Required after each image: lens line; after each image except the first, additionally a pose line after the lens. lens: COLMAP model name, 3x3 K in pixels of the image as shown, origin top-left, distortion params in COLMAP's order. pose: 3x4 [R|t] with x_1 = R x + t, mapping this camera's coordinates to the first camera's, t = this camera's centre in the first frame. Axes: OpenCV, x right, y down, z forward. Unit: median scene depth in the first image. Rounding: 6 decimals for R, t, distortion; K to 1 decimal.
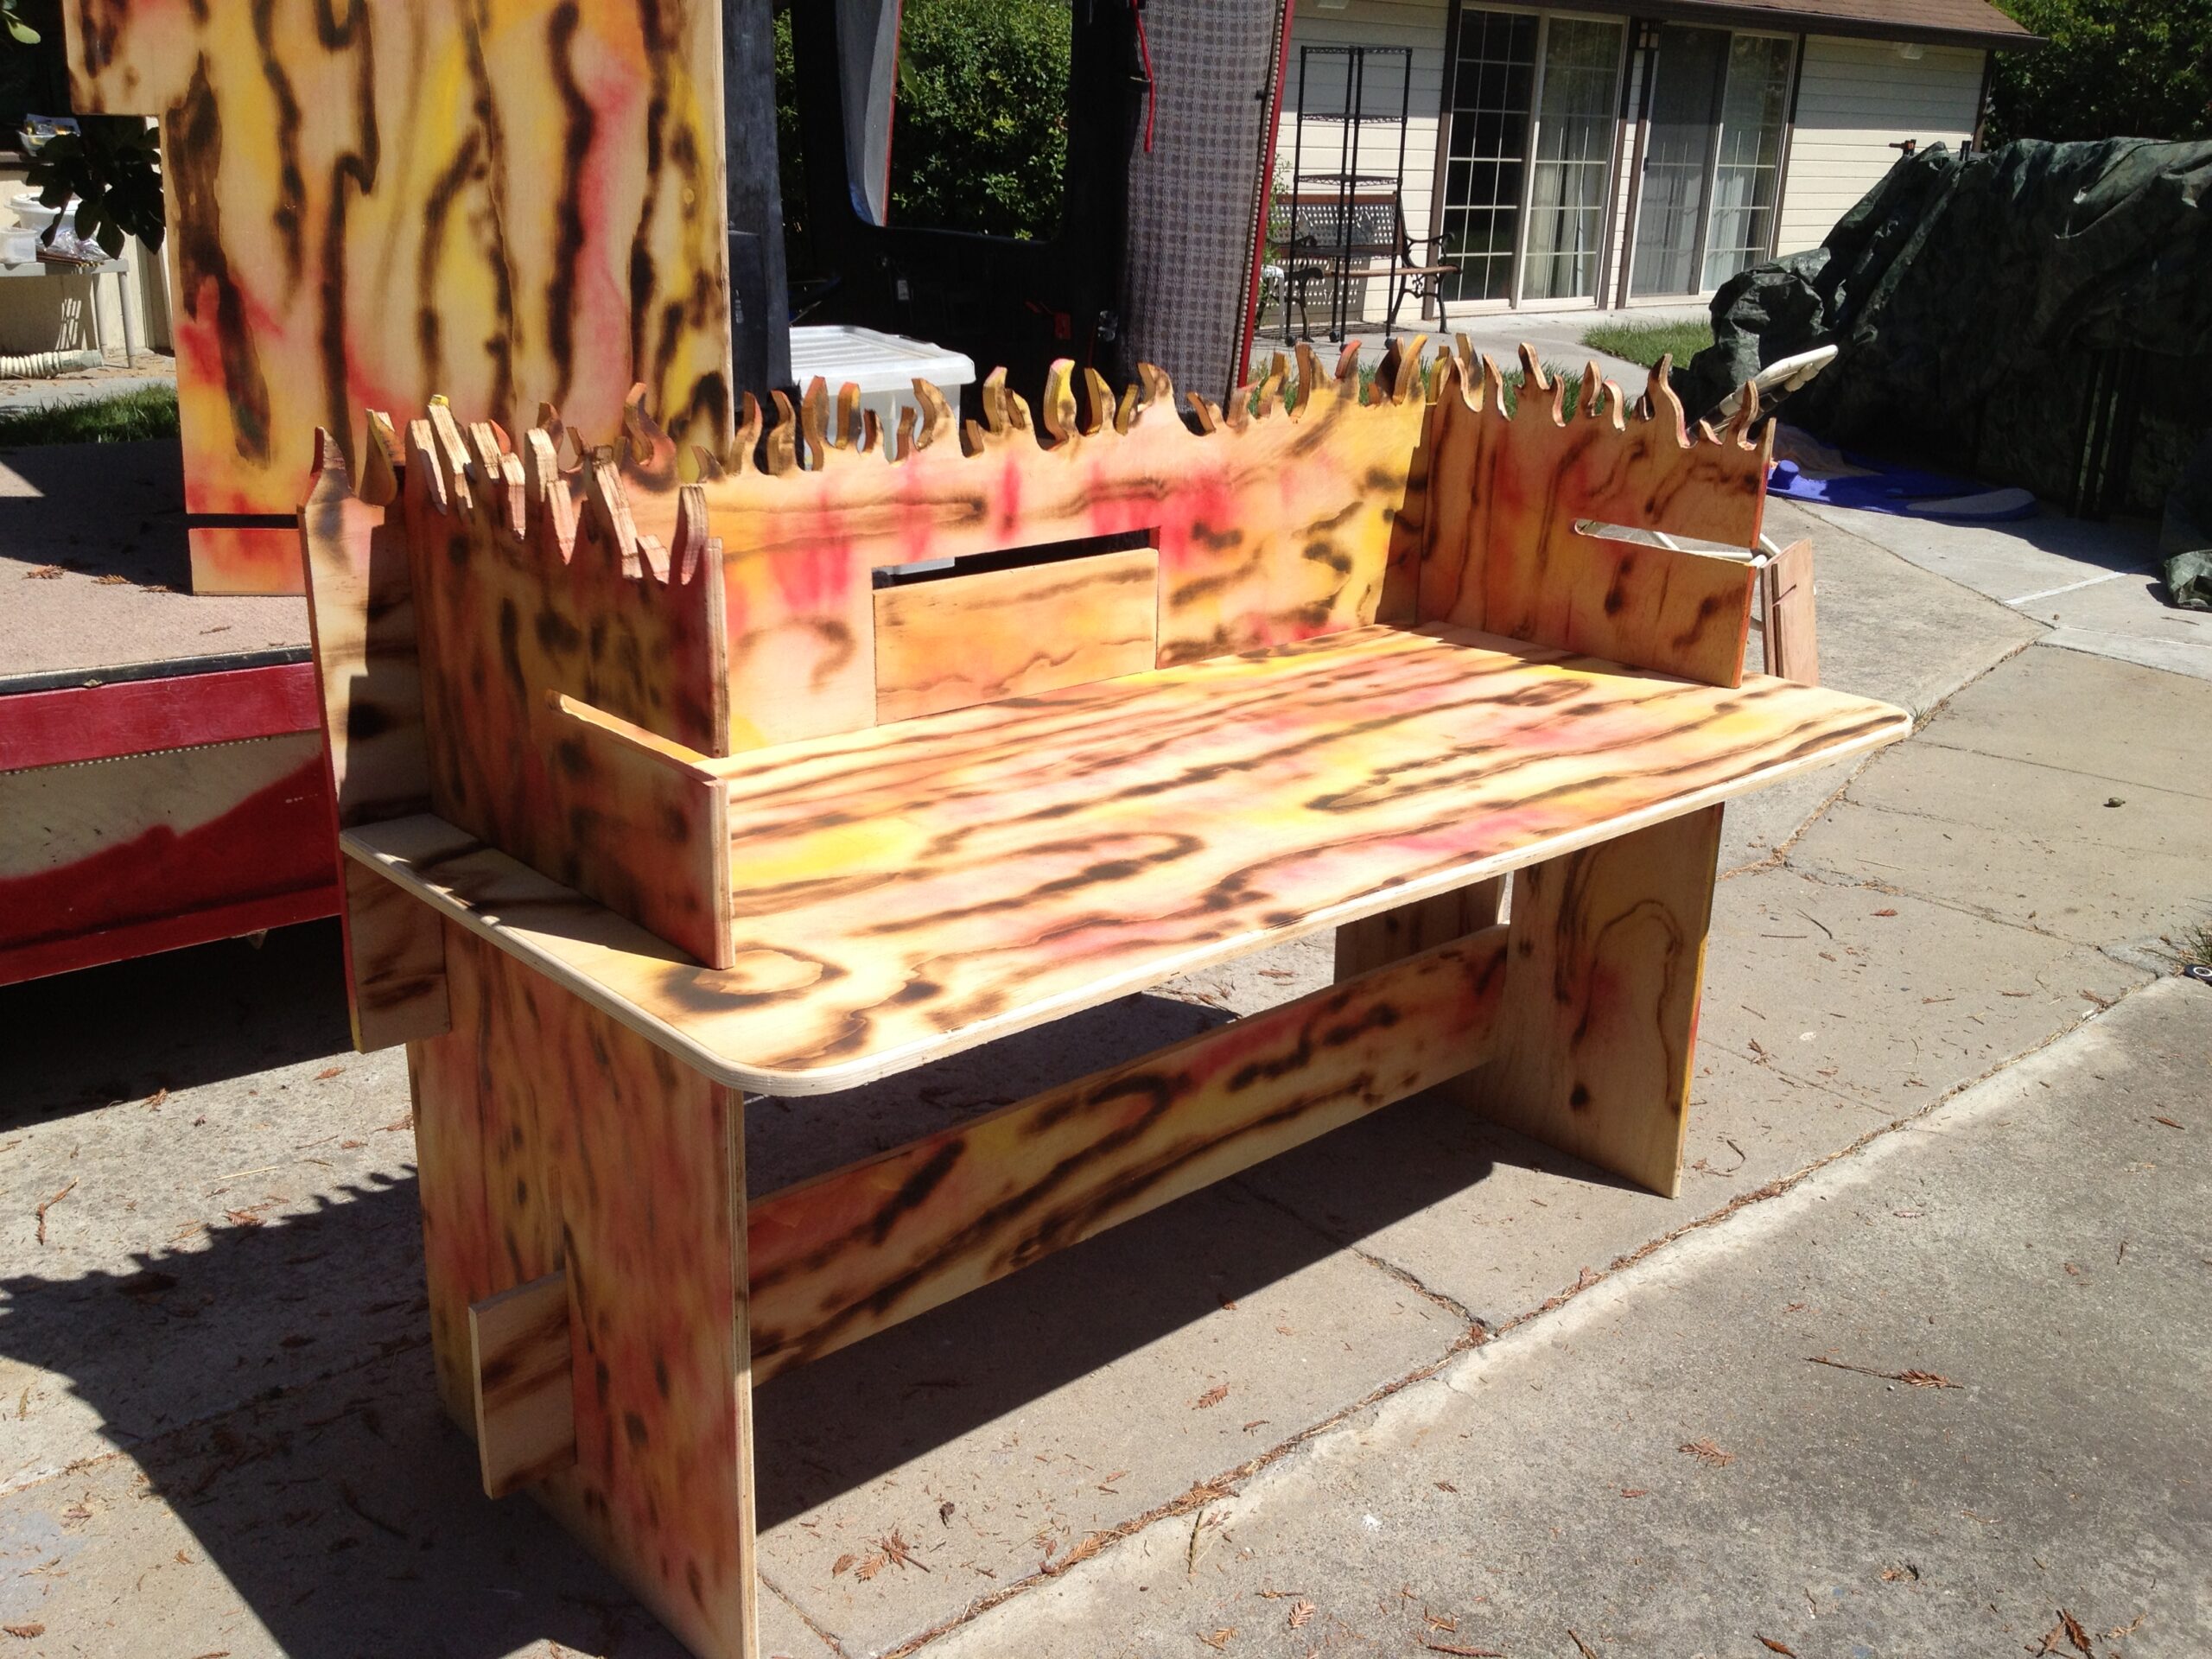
lens RADIAL K [[2010.4, 0, 1106.0], [0, 2010.4, 829.5], [0, 0, 1]] dist [0.034021, -0.012426]
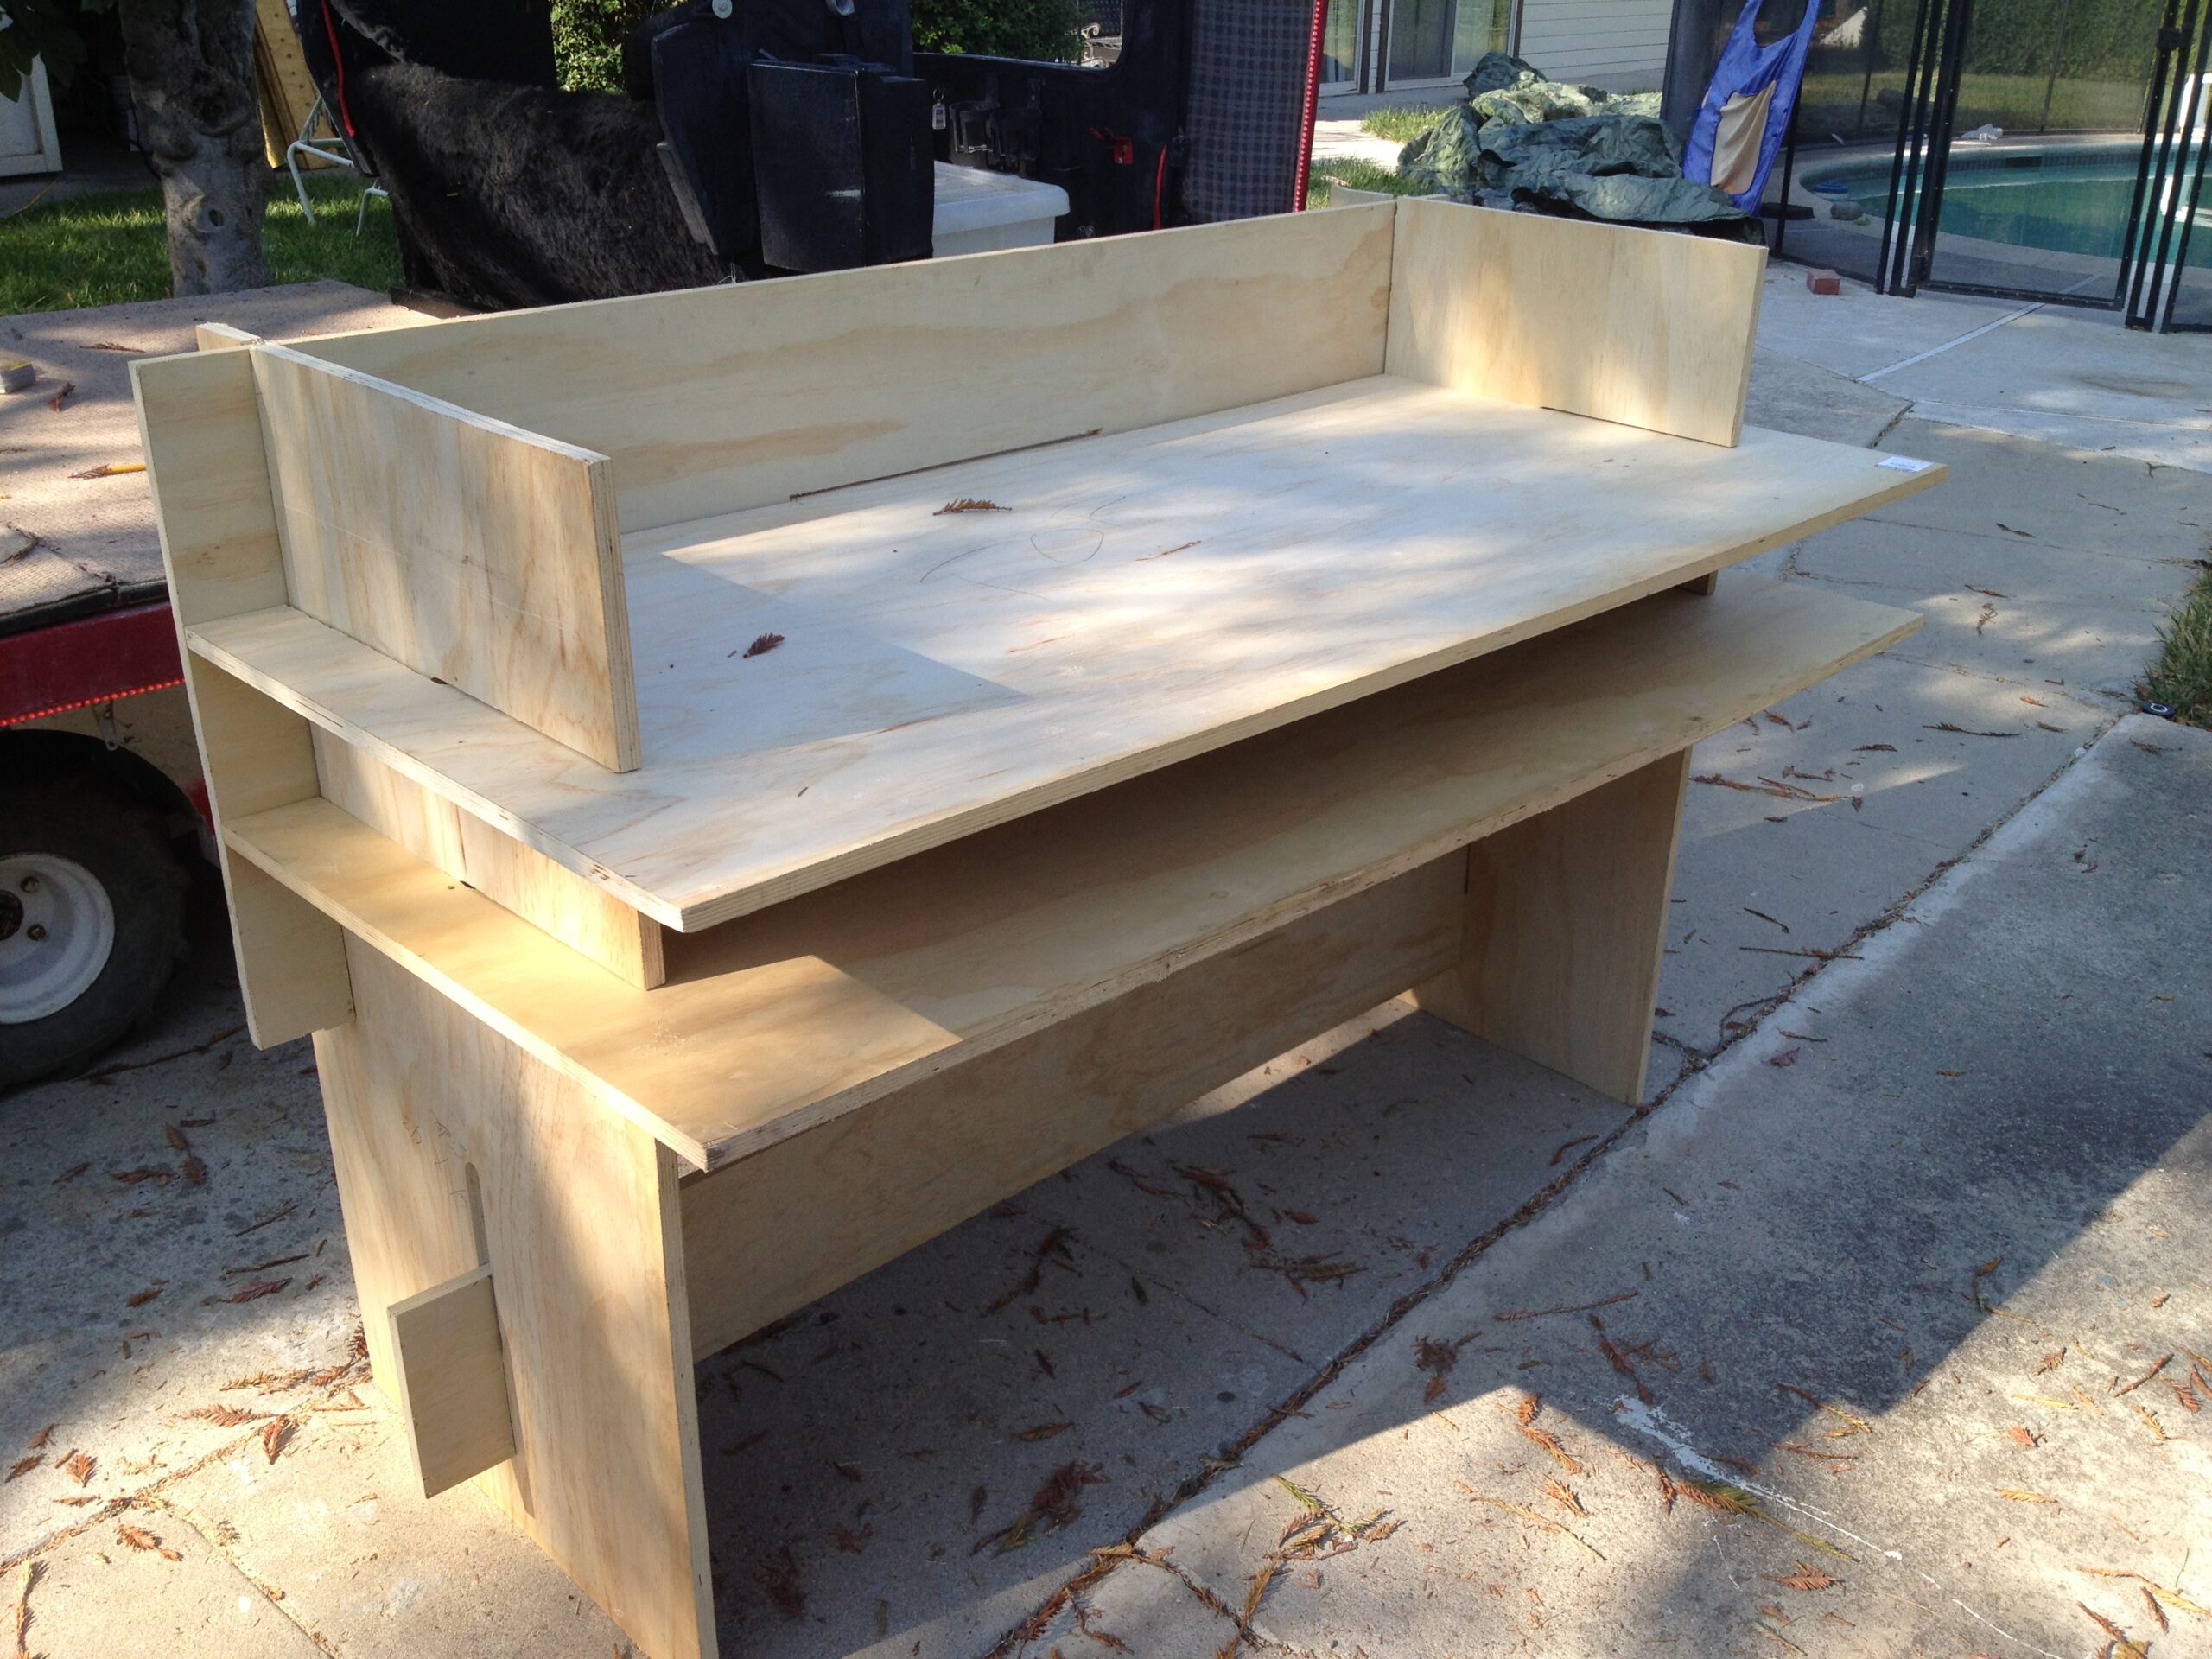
lens RADIAL K [[2010.4, 0, 1106.0], [0, 2010.4, 829.5], [0, 0, 1]] dist [0.034021, -0.012426]
pose [[0.989058, -0.069458, 0.130154, -0.299986], [0.056520, 0.993321, 0.100589, -0.015365], [-0.136271, -0.092132, 0.986378, -0.077744]]
